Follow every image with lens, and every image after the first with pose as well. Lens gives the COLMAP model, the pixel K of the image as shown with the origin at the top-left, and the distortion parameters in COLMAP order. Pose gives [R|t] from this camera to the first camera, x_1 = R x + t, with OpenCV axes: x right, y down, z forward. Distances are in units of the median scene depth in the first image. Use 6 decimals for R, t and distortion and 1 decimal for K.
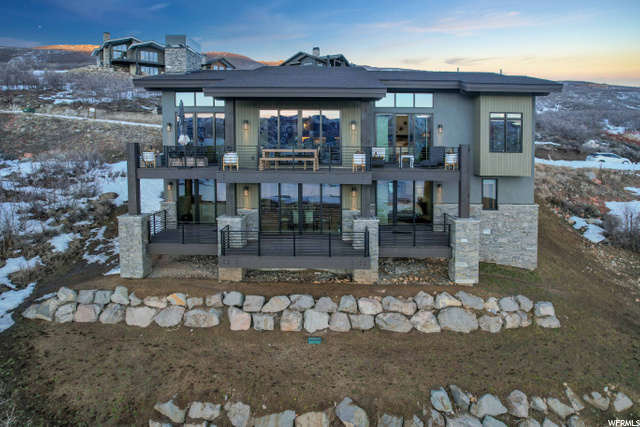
lens RADIAL K [[427.8, 0, 319.8], [0, 427.8, 171.2], [0, 0, 1]] dist [-0.064259, 0.055938]
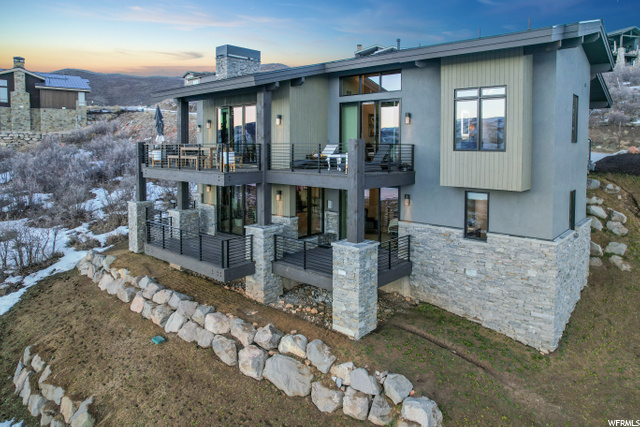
lens RADIAL K [[427.8, 0, 319.8], [0, 427.8, 171.2], [0, 0, 1]] dist [-0.064259, 0.055938]
pose [[0.755453, 0.032918, -0.654375, 0.677202], [-0.034656, 0.999347, 0.010263, -0.012760], [0.654286, 0.014925, 0.756100, 0.372837]]
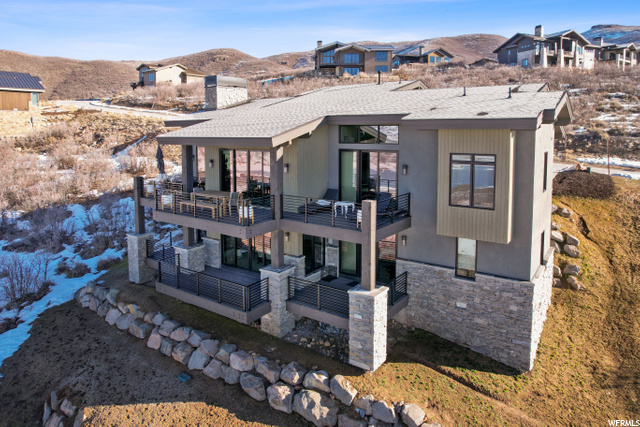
lens RADIAL K [[427.8, 0, 319.8], [0, 427.8, 171.2], [0, 0, 1]] dist [-0.064259, 0.055938]
pose [[0.823711, 0.044430, -0.565266, 0.640307], [-0.023267, 0.998734, 0.044597, -0.135677], [0.566532, -0.023583, 0.823702, 0.243993]]
